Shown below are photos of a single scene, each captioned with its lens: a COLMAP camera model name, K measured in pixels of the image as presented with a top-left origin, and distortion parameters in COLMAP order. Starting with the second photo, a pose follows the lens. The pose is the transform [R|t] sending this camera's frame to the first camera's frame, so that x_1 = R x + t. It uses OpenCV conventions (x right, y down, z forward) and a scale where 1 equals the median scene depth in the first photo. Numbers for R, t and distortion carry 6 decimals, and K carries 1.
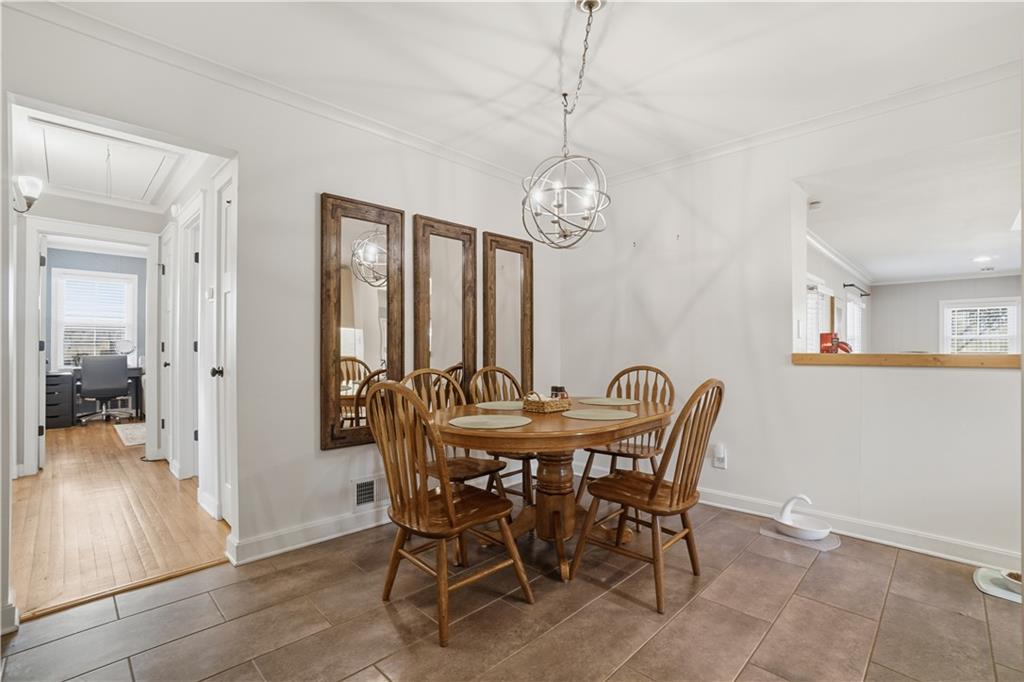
lens RADIAL K [[459.6, 0, 513.5], [0, 459.6, 345.0], [0, 0, 1]] dist [-0.042664, 0.000060]
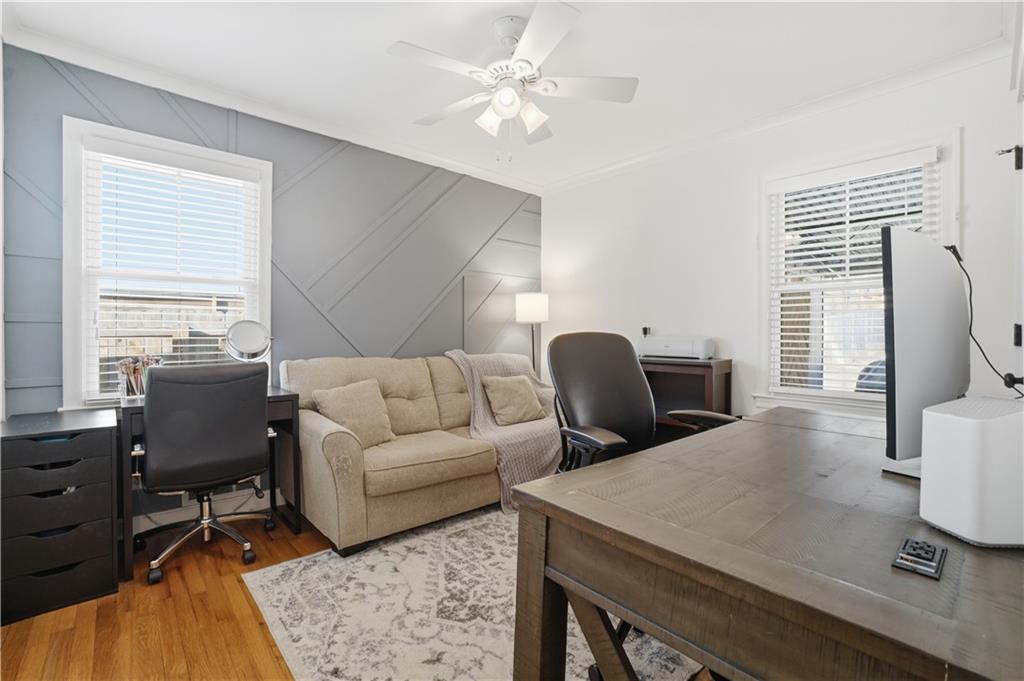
lens RADIAL K [[459.6, 0, 511.2], [0, 459.6, 335.3], [0, 0, 1]] dist [-0.042664, 0.000060]
pose [[0.996015, 0.002368, -0.089159, -0.658398], [-0.001737, 0.999973, 0.007158, -0.001862], [0.089174, -0.006975, 0.995992, 0.672678]]
